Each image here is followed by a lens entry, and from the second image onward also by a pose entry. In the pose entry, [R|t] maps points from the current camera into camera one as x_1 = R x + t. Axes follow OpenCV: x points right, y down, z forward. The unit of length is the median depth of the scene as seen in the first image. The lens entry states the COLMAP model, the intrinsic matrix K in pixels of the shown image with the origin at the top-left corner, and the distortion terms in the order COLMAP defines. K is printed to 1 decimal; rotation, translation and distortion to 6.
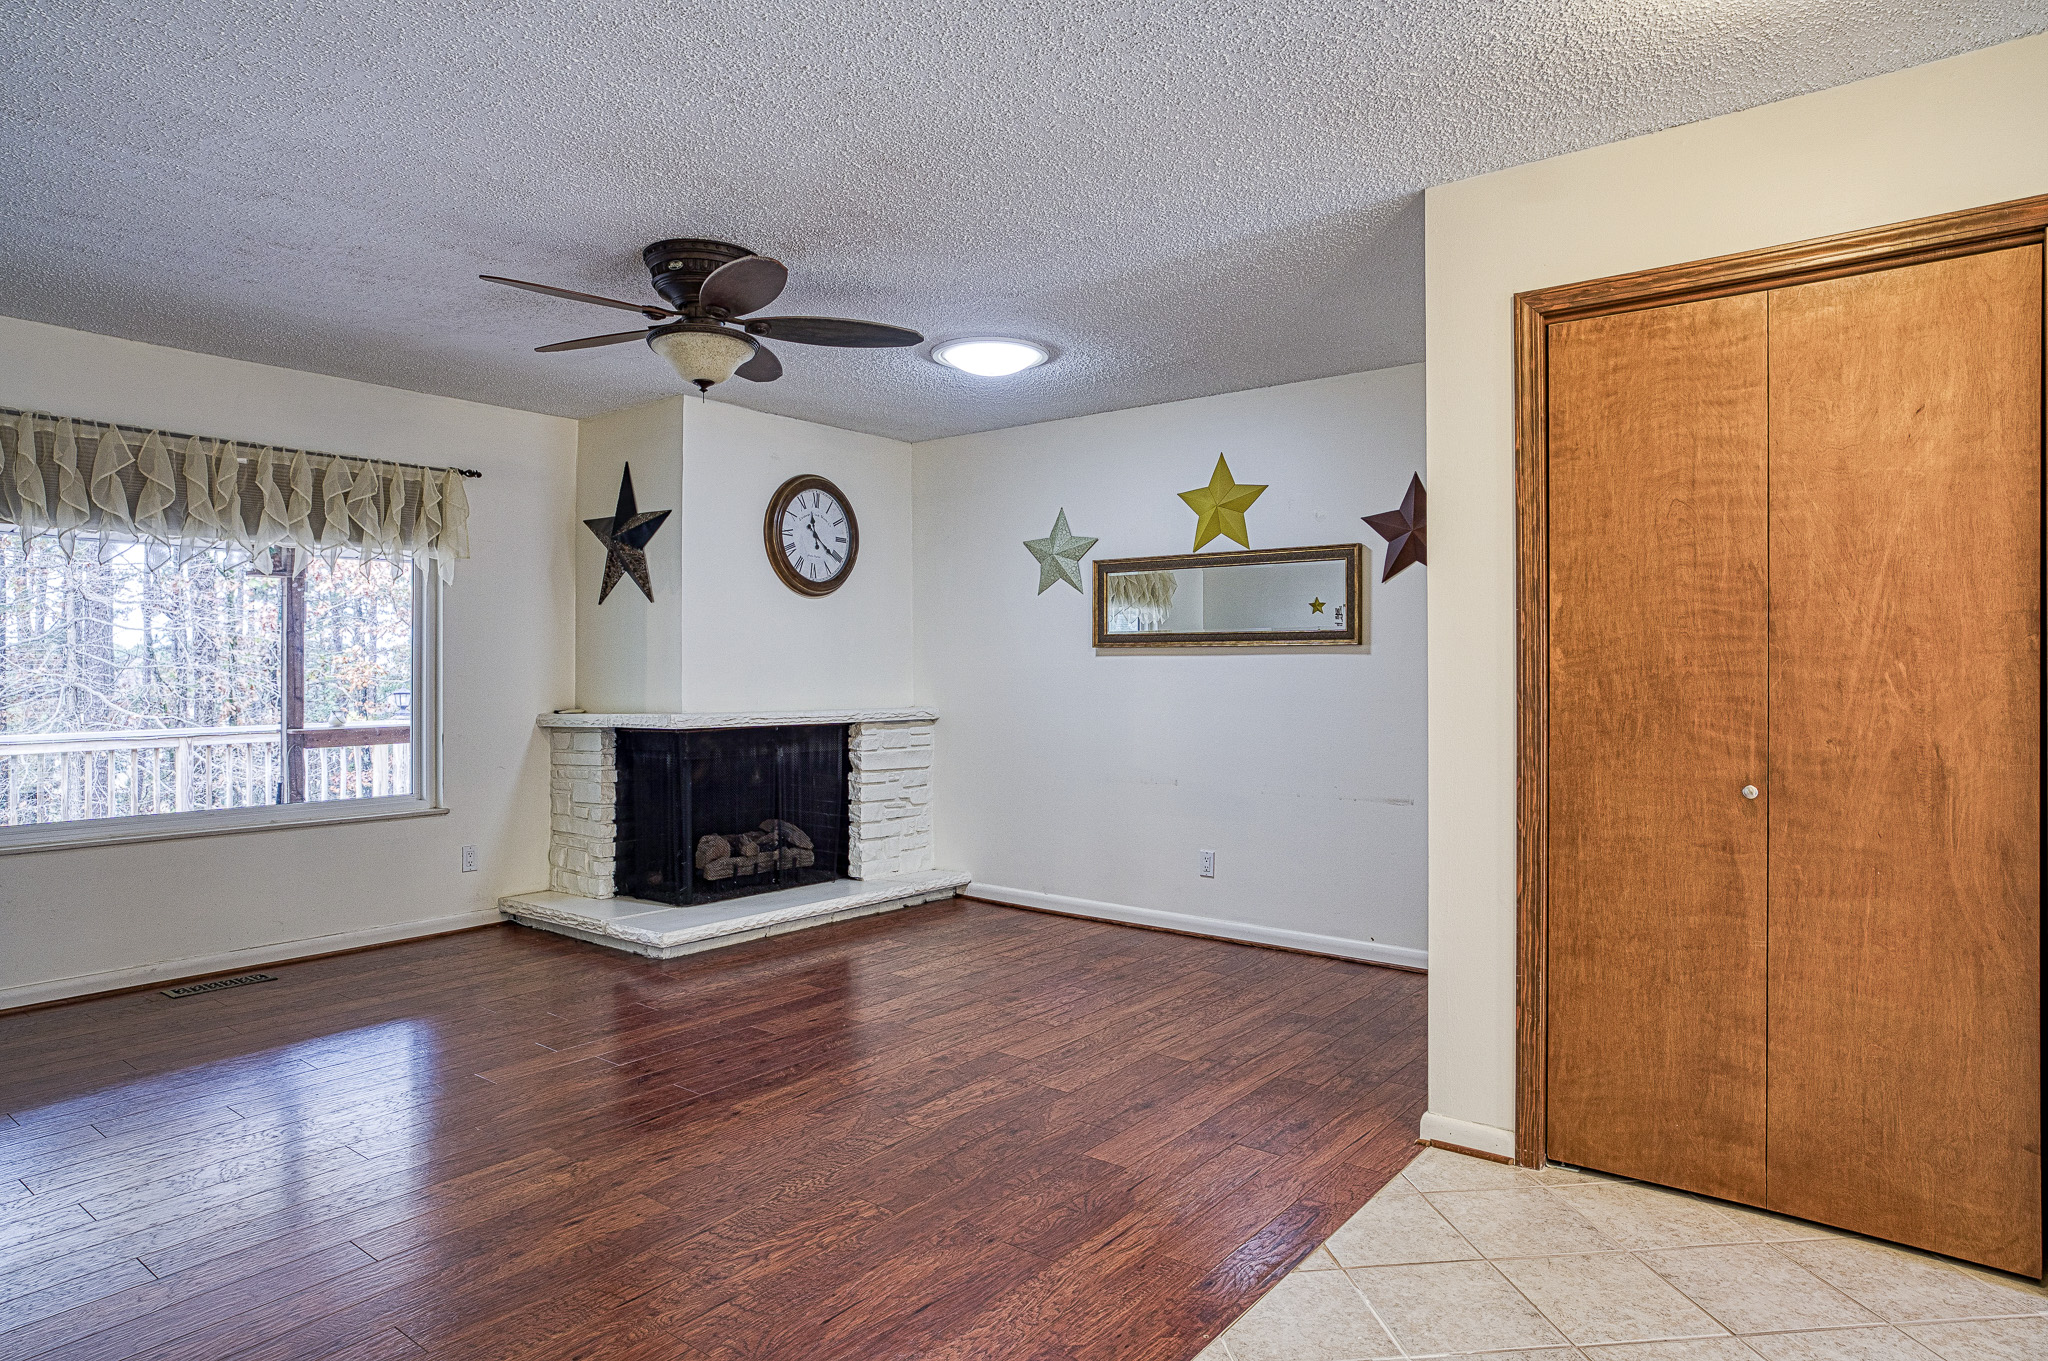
lens RADIAL K [[1183.7, 0, 1026.2], [0, 1183.7, 668.5], [0, 0, 1]] dist [-0.036934, 0.026694]
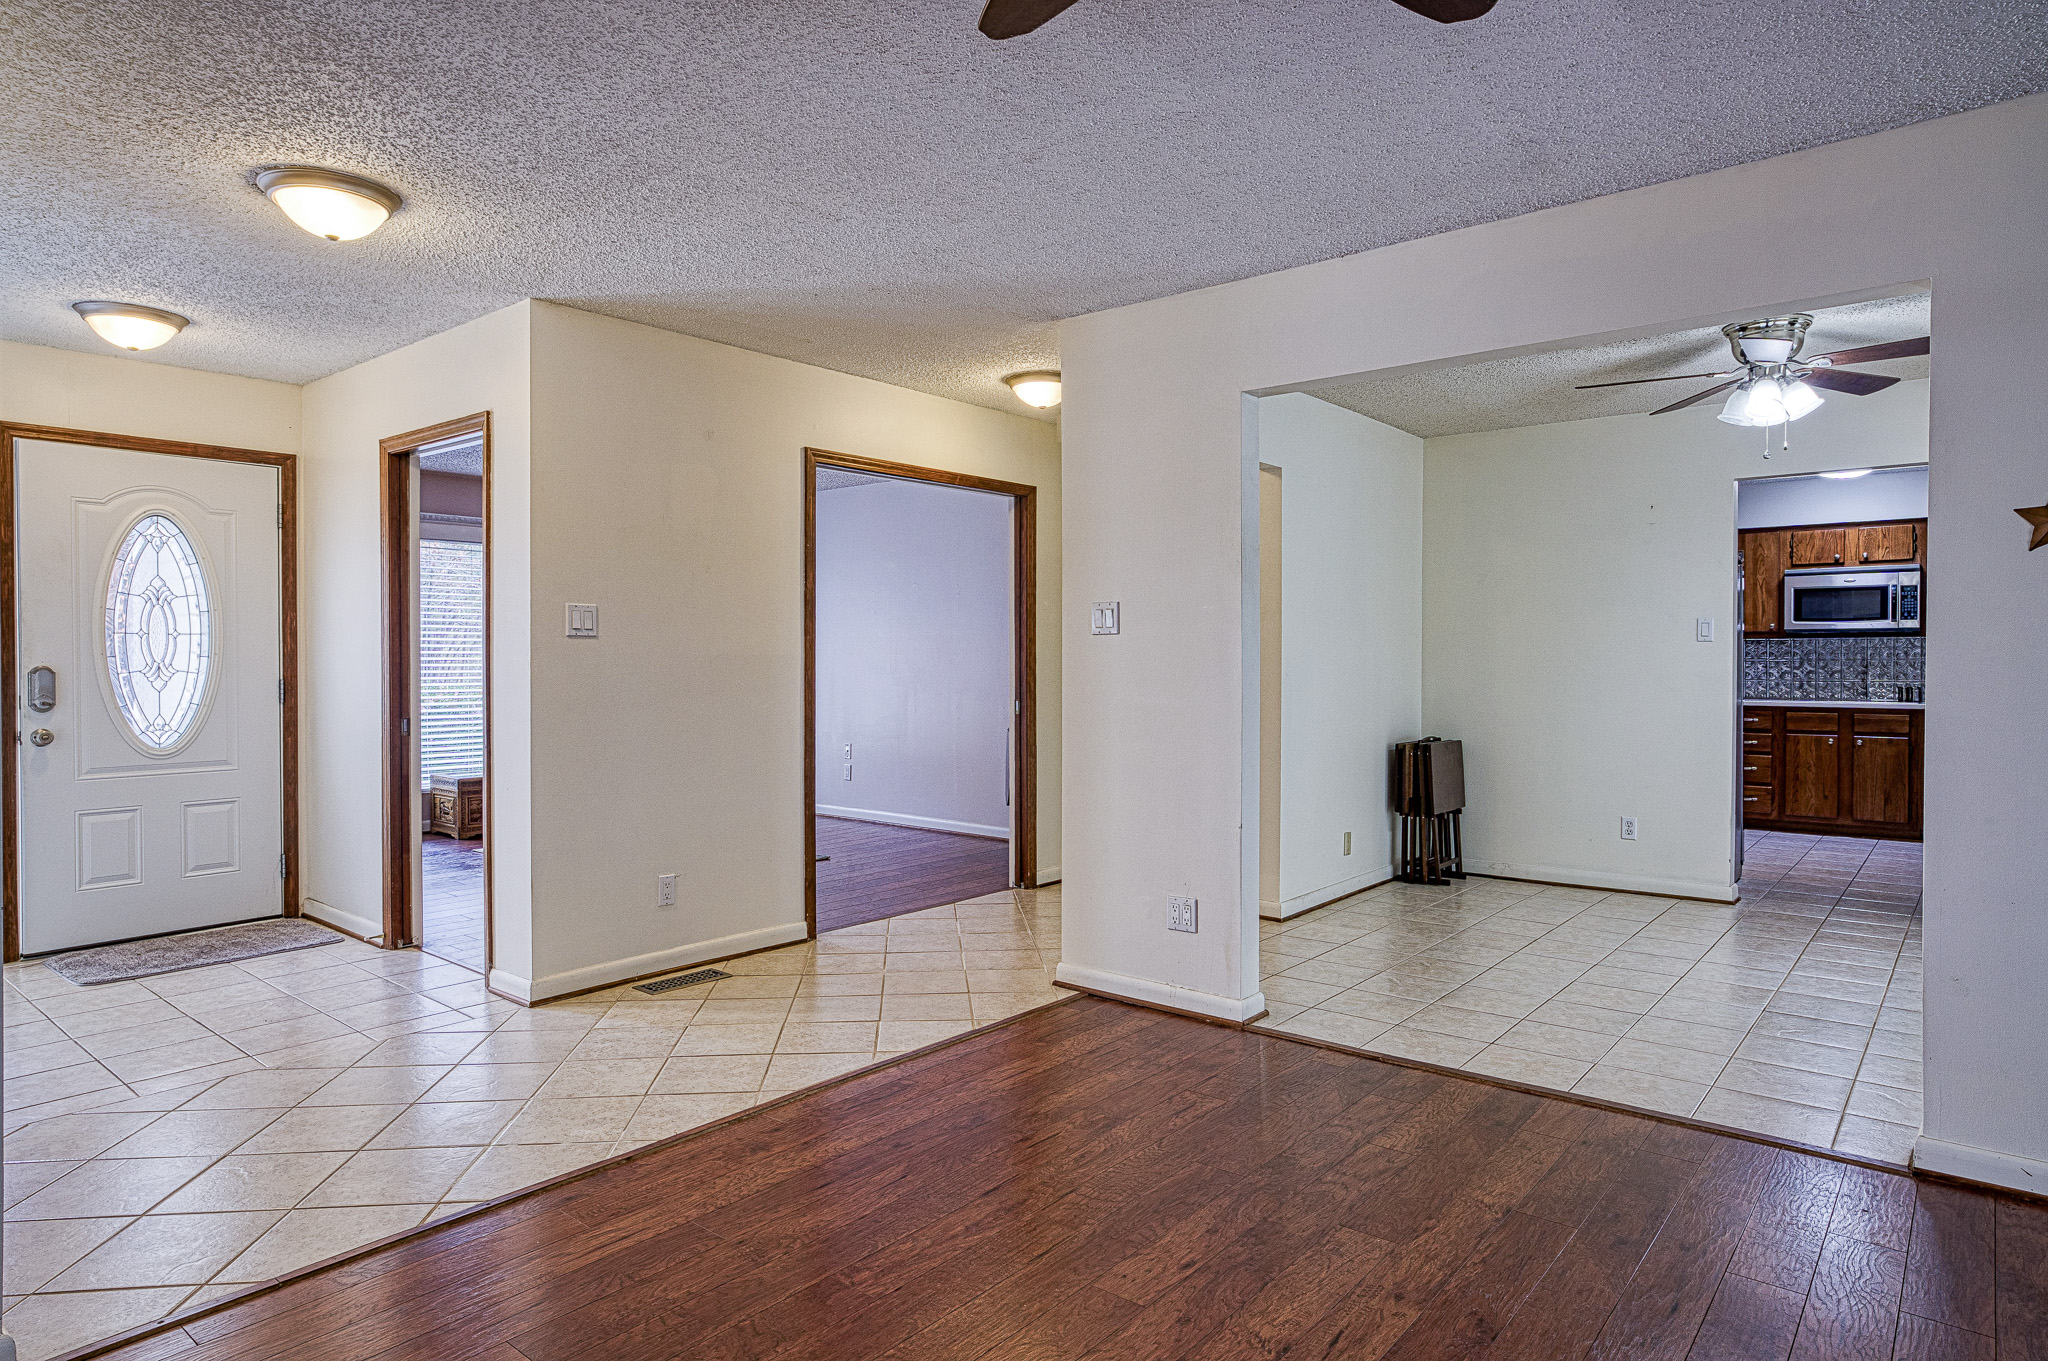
lens RADIAL K [[1183.7, 0, 1025.1], [0, 1183.7, 672.5], [0, 0, 1]] dist [-0.036934, 0.026694]
pose [[-0.999487, -0.000046, 0.032041, -0.174638], [0.000407, 0.999900, 0.014140, 0.001226], [-0.032039, 0.014145, -0.999387, 1.152175]]
